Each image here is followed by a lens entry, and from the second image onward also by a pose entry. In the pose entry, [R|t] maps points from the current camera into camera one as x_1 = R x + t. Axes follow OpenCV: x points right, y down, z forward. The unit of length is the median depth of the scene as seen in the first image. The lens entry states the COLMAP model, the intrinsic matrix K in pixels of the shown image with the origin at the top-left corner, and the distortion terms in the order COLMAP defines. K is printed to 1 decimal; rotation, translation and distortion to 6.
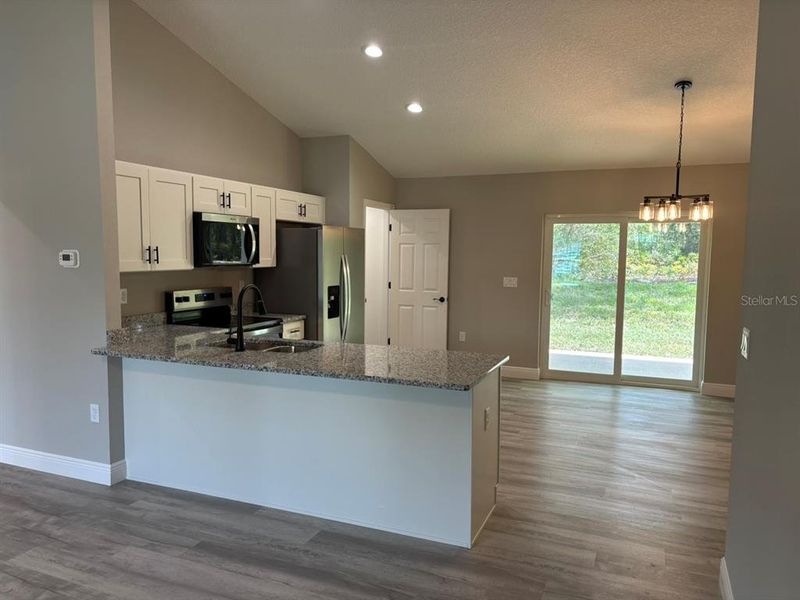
lens RADIAL K [[604.8, 0, 398.4], [0, 604.8, 304.7], [0, 0, 1]] dist [0.058564, -0.053921]
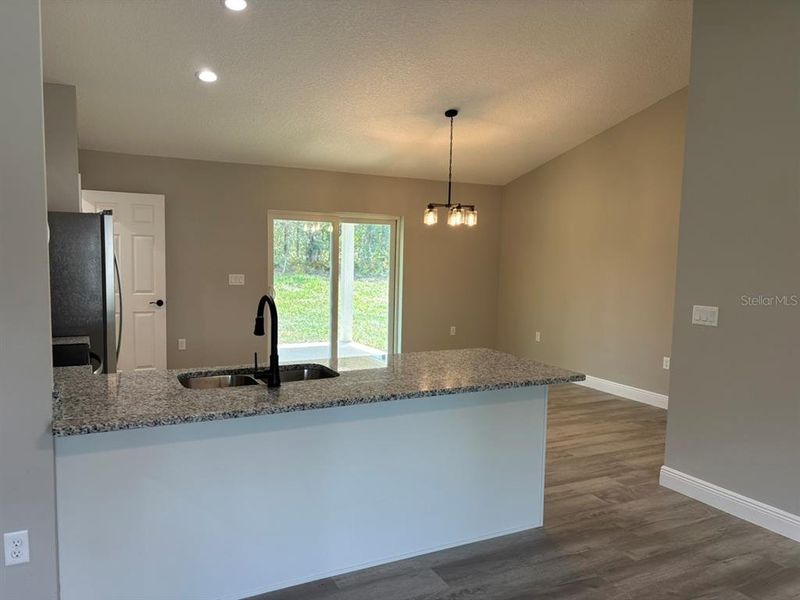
lens RADIAL K [[604.8, 0, 399.1], [0, 604.8, 303.0], [0, 0, 1]] dist [0.058564, -0.053921]
pose [[0.644586, -0.062289, 0.761990, -0.496046], [0.053378, 0.997910, 0.036421, -0.029815], [-0.762666, 0.017197, 0.646563, 0.281375]]
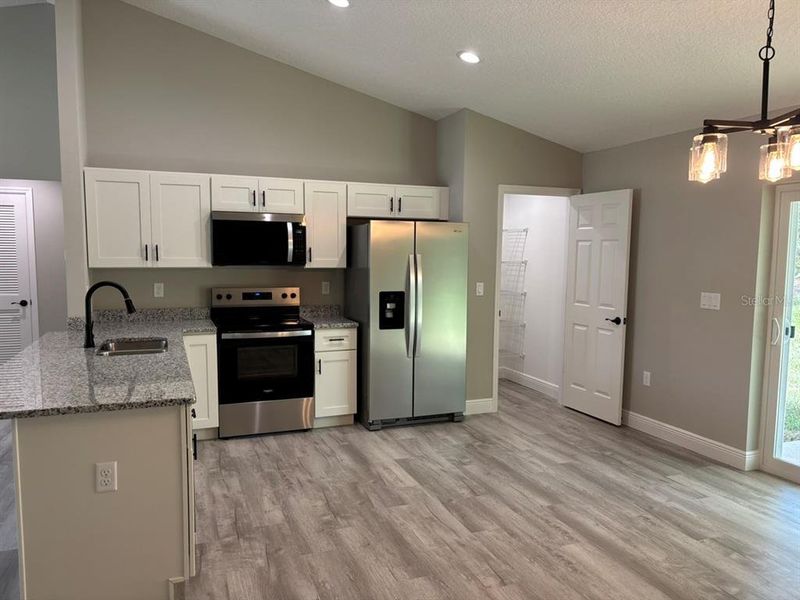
lens RADIAL K [[604.8, 0, 395.6], [0, 604.8, 302.1], [0, 0, 1]] dist [0.058564, -0.053921]
pose [[0.688380, 0.056924, -0.723113, 0.556718], [-0.066454, 0.997673, 0.015275, -0.032305], [0.722300, 0.037538, 0.690560, 0.464109]]
